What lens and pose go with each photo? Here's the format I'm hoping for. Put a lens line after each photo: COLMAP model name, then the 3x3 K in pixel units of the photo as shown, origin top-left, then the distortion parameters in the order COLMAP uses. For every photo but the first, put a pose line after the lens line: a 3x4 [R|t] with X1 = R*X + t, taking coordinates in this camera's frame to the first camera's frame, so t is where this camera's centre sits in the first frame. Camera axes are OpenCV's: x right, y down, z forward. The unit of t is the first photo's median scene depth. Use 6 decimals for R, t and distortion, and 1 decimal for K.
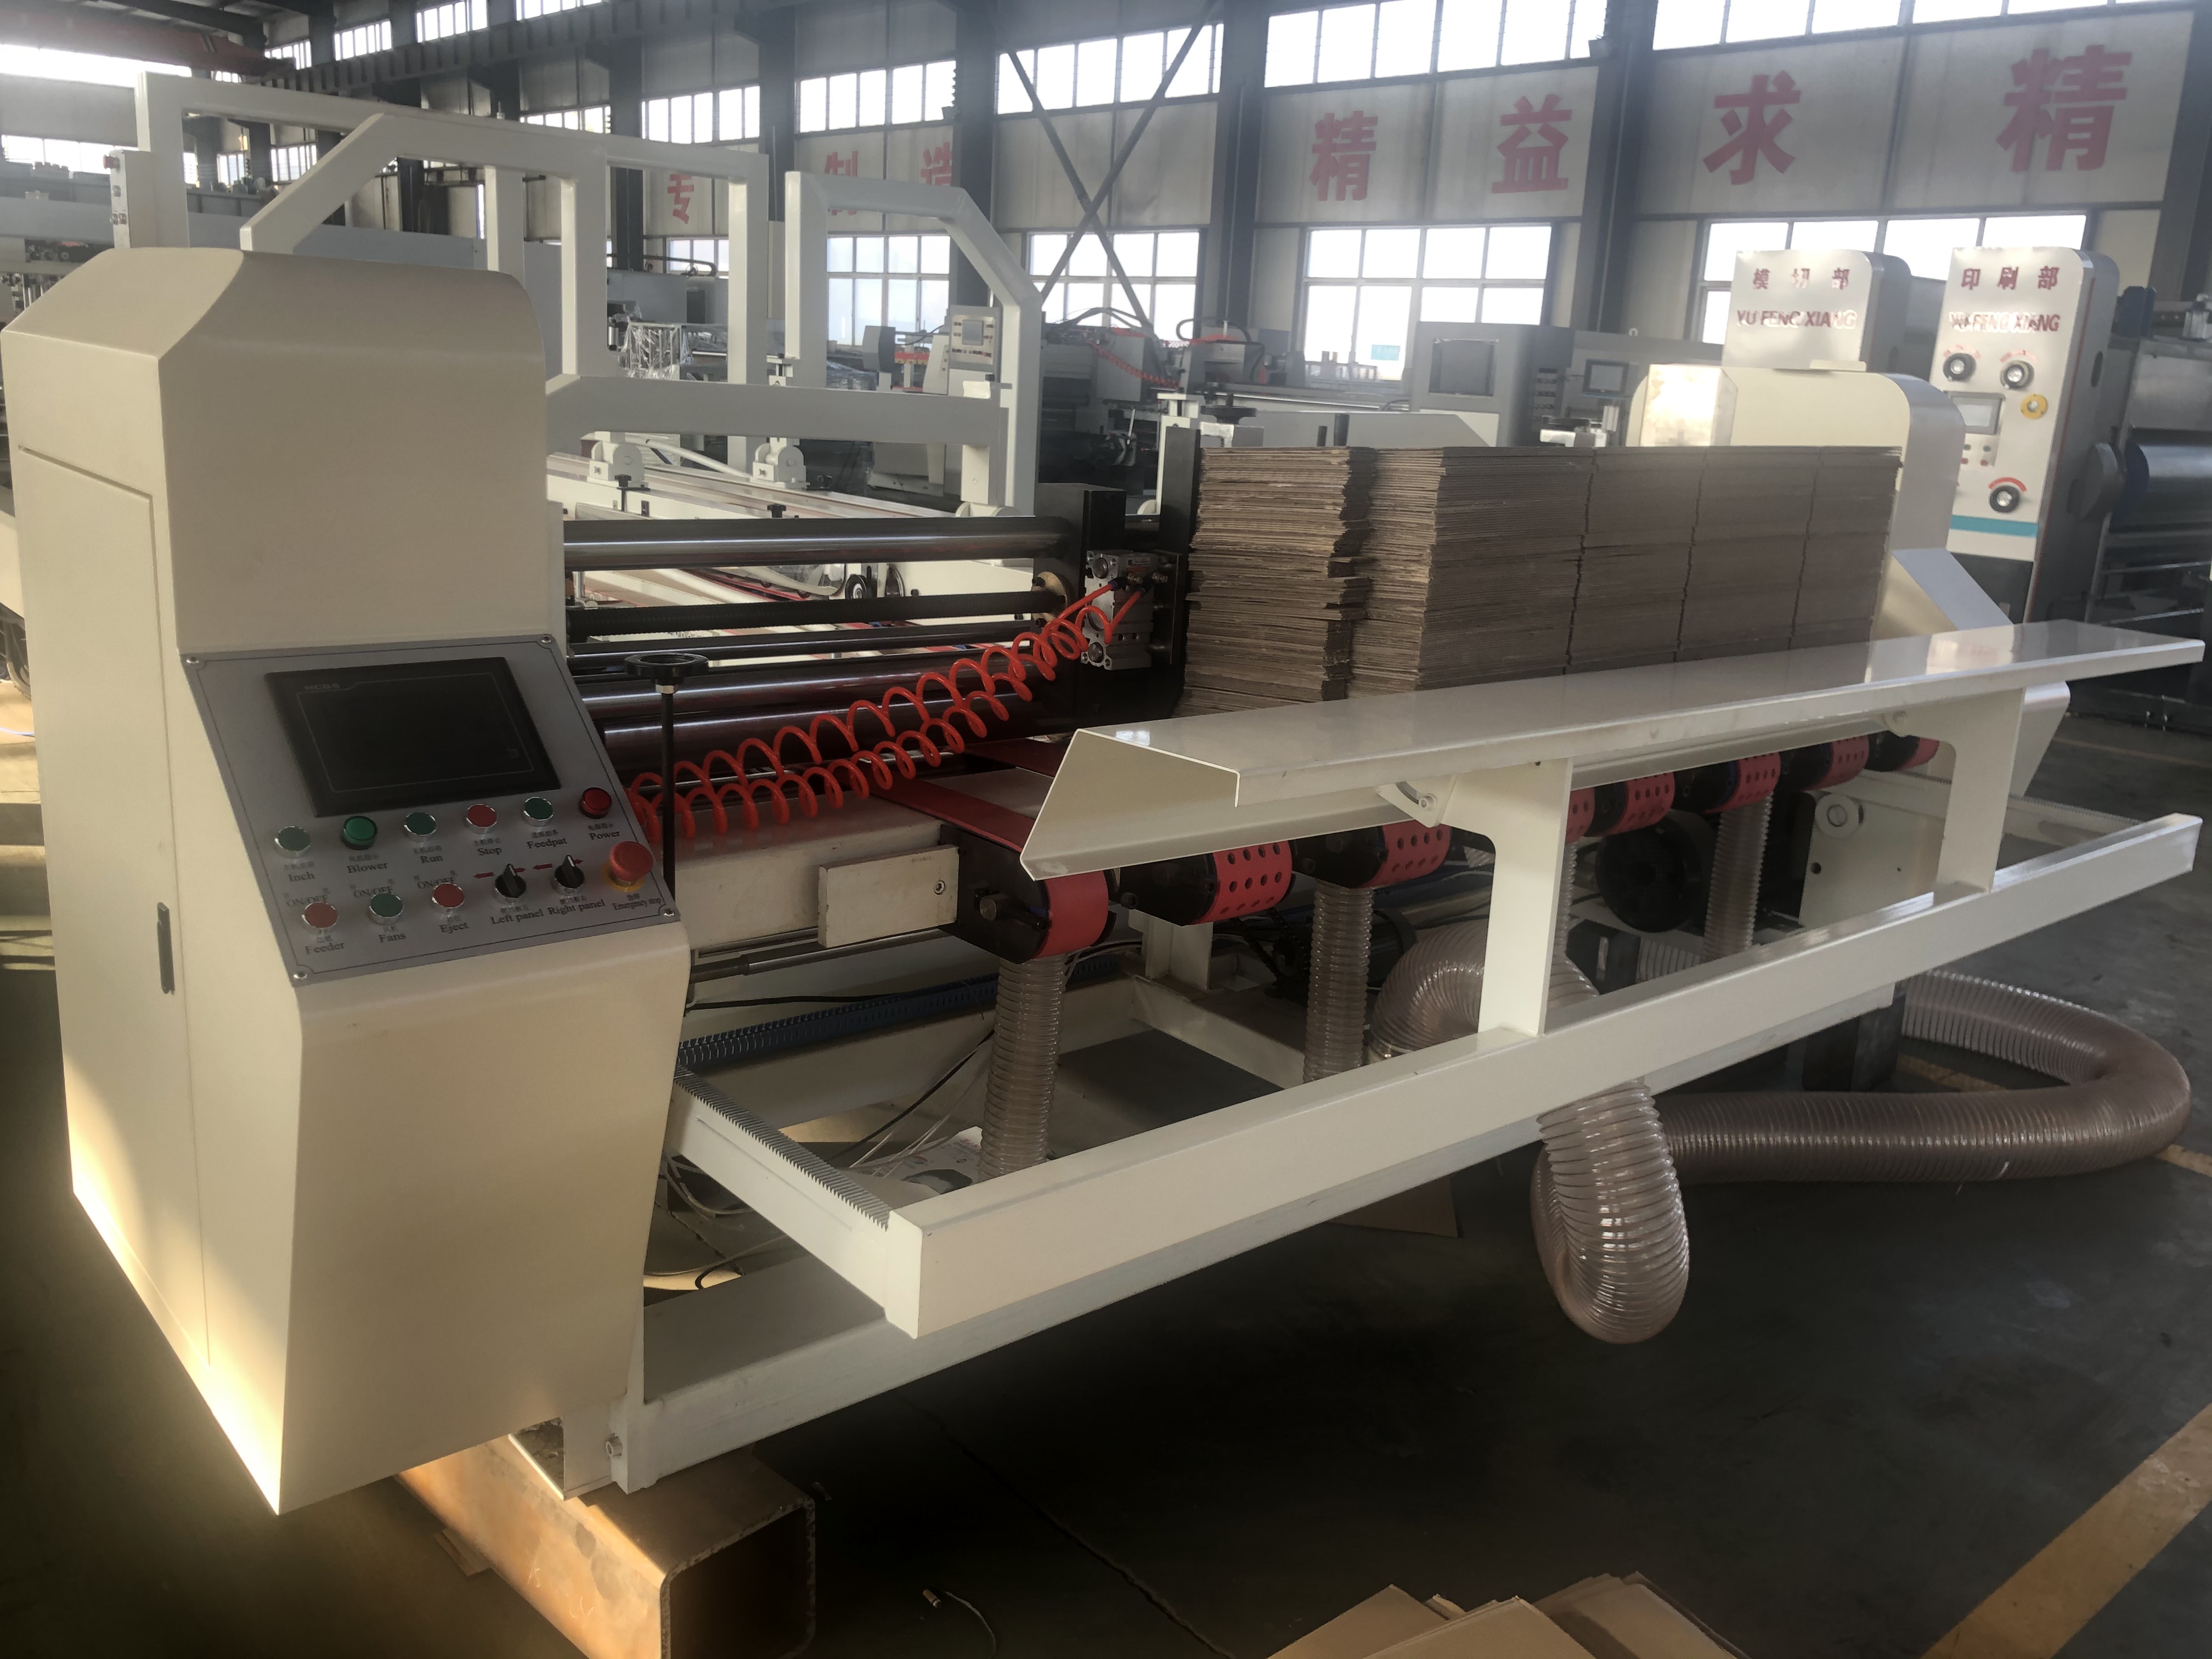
lens RADIAL K [[1802.3, 0, 1106.0], [0, 1802.3, 829.5], [0, 0, 1]] dist [-0.008804, 0.054831]
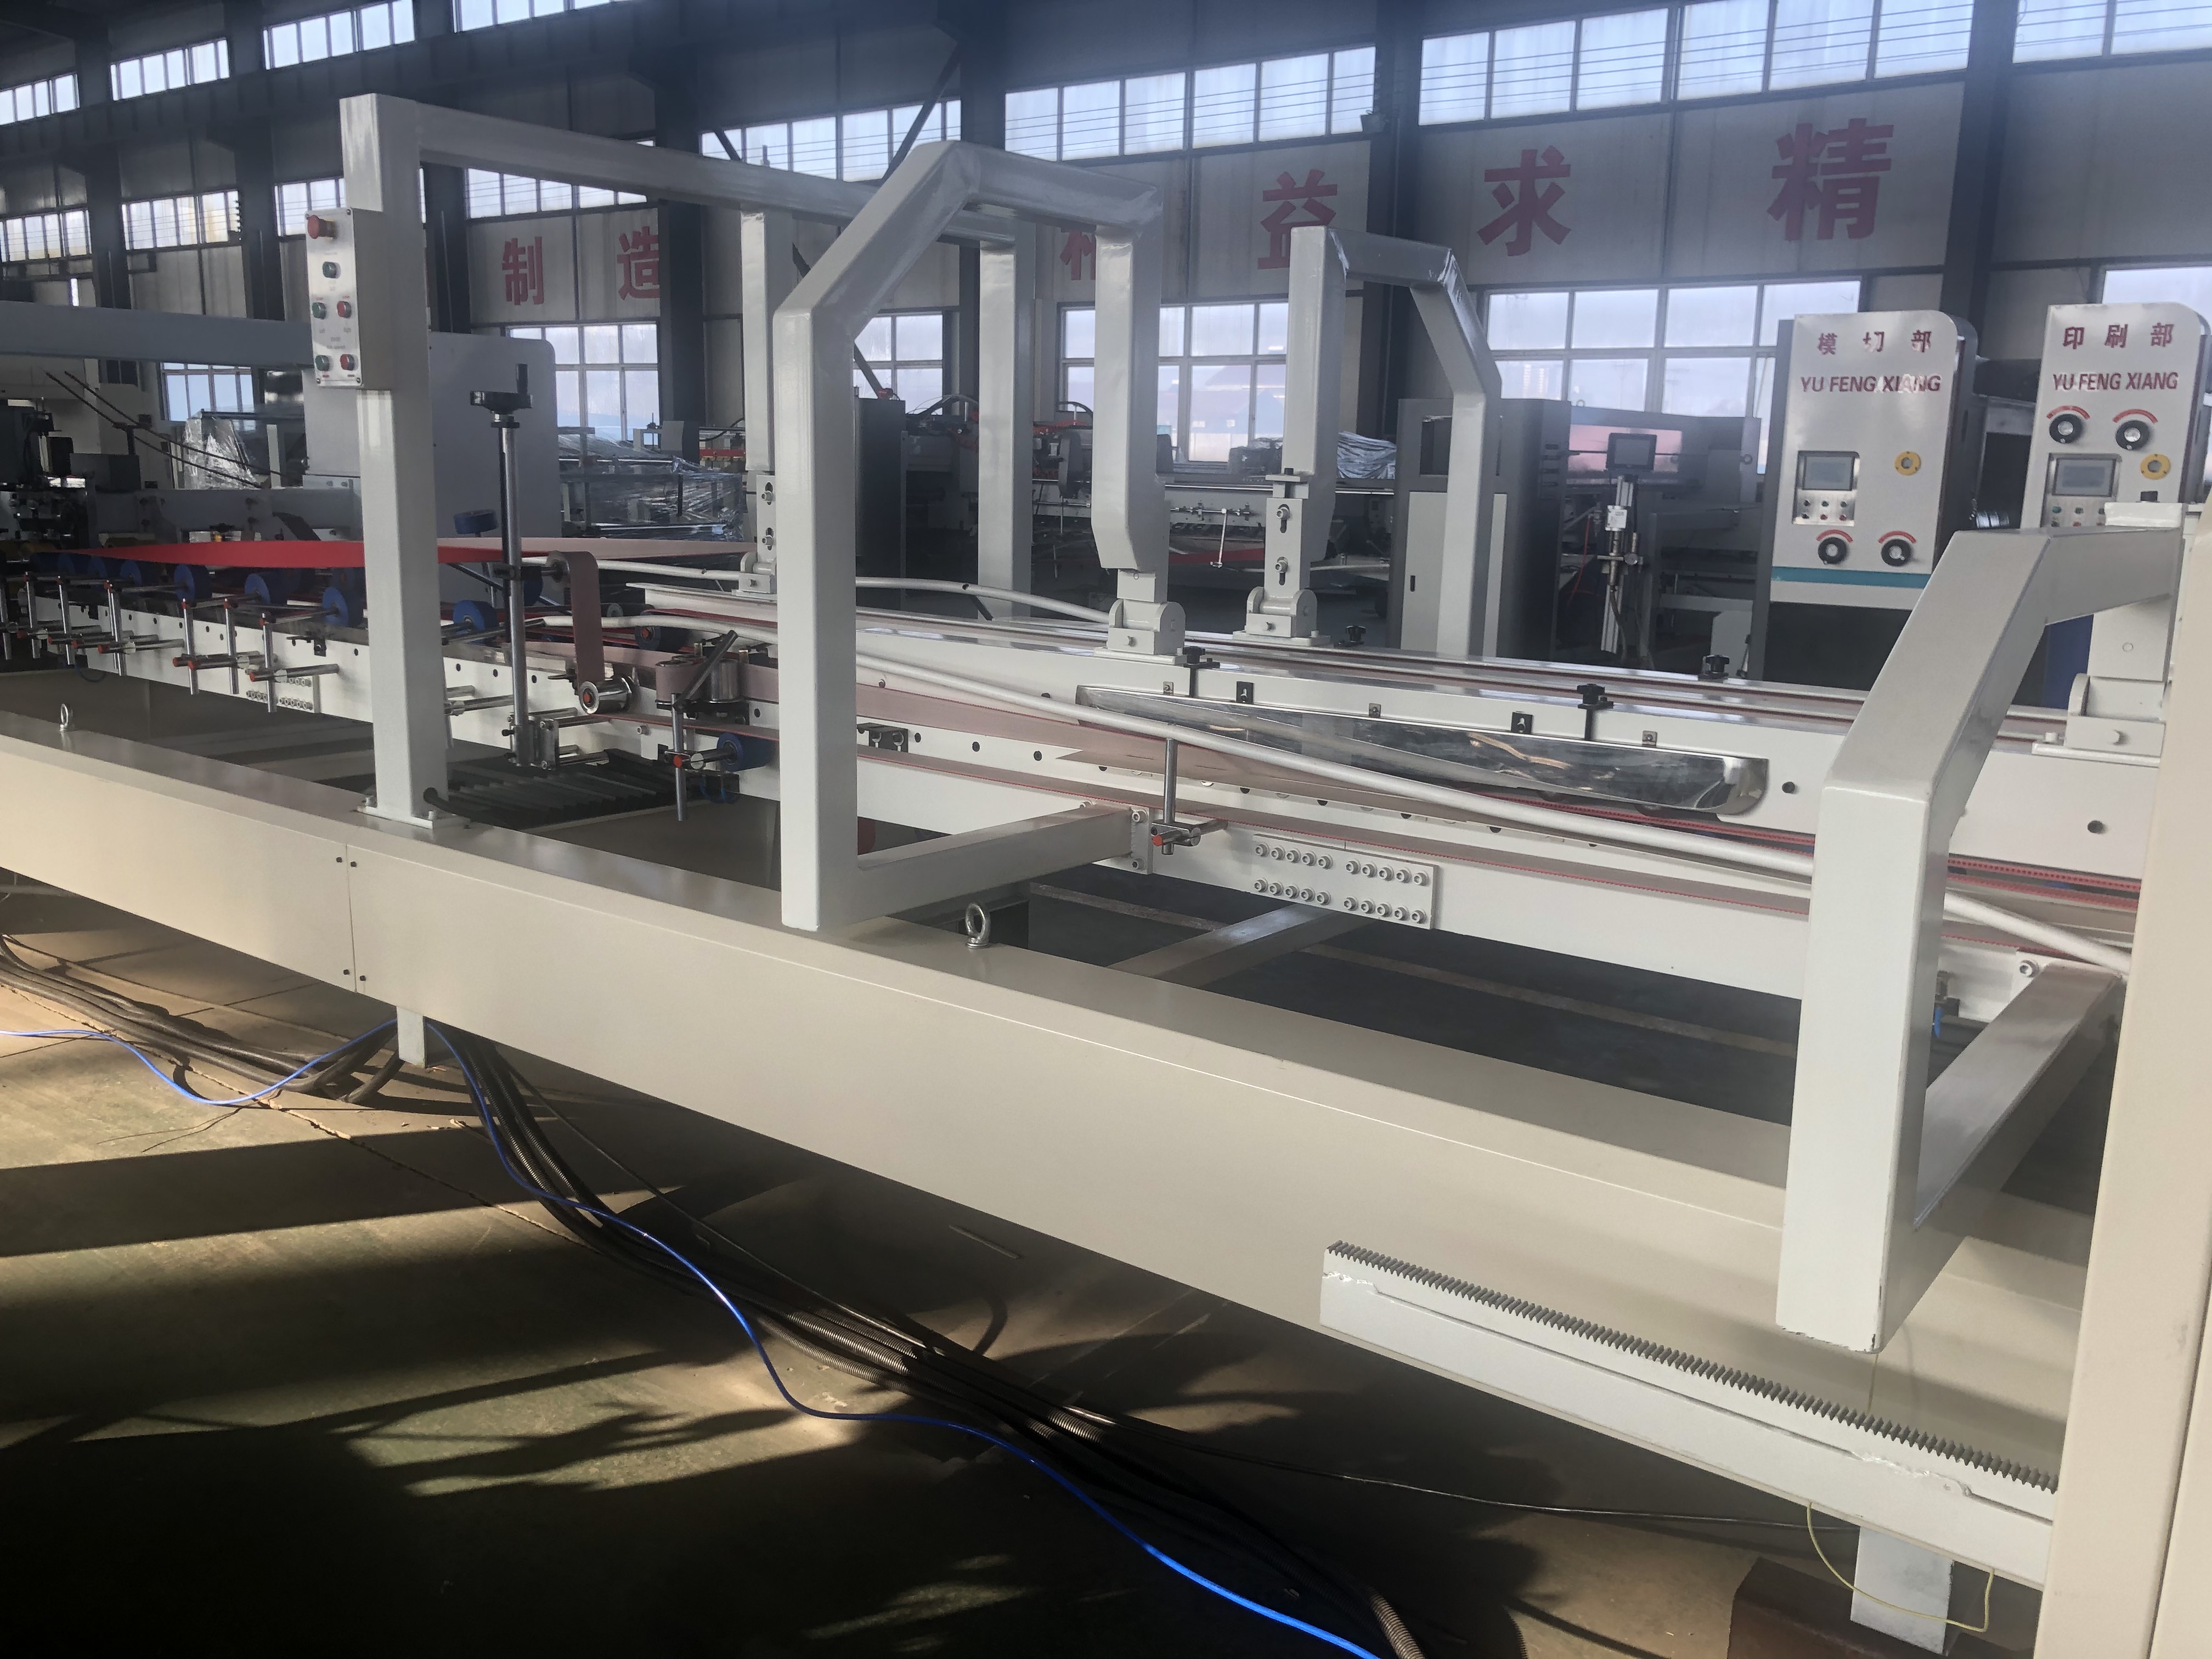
lens RADIAL K [[1695.2, 0, 1106.0], [0, 1695.2, 829.5], [0, 0, 1]] dist [0.023204, -0.005774]
pose [[0.973151, -0.084922, 0.213927, -0.120554], [0.090796, 0.995711, -0.017764, -0.042587], [-0.211501, 0.036710, 0.976688, 0.134465]]
